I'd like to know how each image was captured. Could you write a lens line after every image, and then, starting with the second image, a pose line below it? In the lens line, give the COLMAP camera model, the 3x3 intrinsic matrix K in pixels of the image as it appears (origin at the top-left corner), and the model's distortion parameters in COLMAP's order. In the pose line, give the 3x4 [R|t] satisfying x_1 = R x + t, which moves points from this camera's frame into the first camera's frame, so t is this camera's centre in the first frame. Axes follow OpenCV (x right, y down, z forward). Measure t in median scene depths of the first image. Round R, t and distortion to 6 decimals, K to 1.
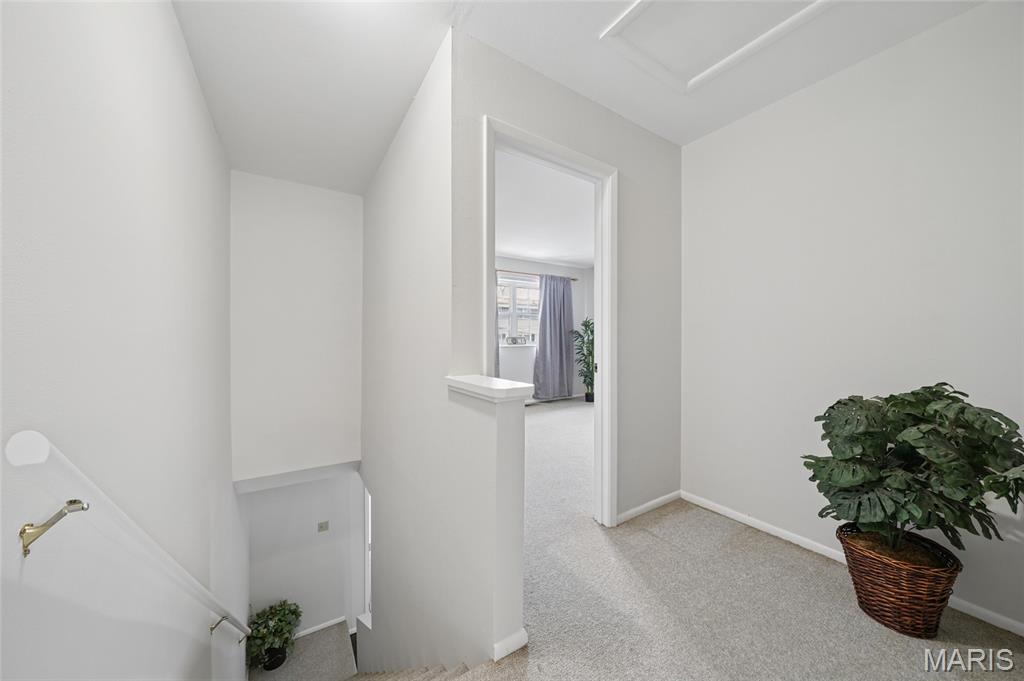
lens RADIAL K [[354.2, 0, 516.7], [0, 354.2, 342.1], [0, 0, 1]] dist [-0.000245, -0.000001]
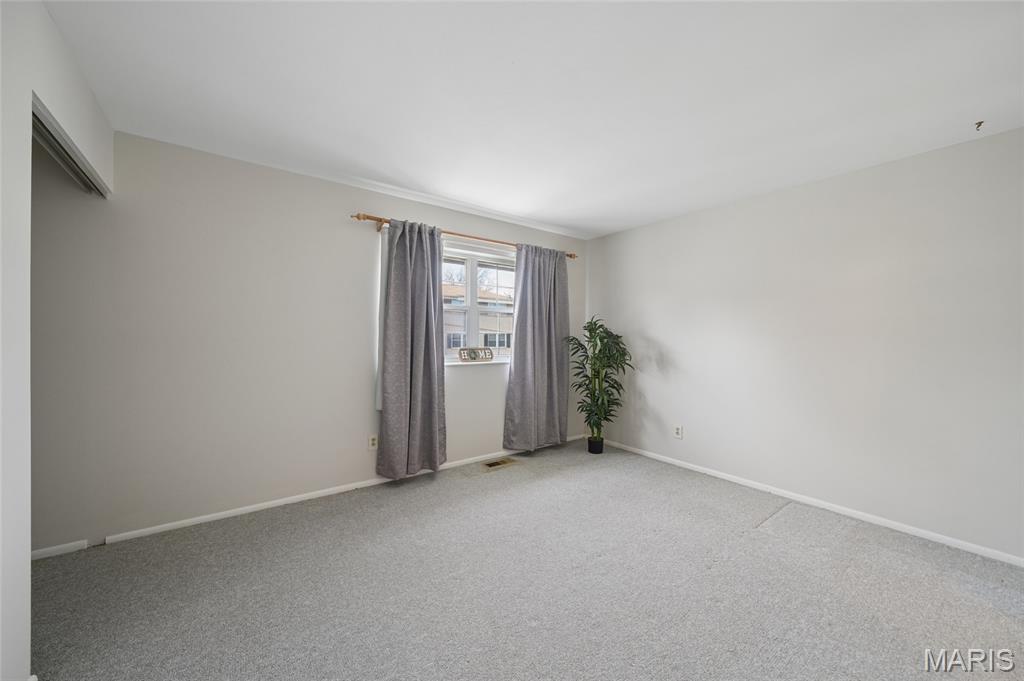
lens RADIAL K [[374.8, 0, 512.2], [0, 374.8, 338.0], [0, 0, 1]] dist [0.000343, 0.000001]
pose [[0.998450, 0.007980, 0.055080, 0.023567], [-0.007440, 0.999922, -0.009996, -0.024706], [-0.055156, 0.009571, 0.998432, 0.355929]]
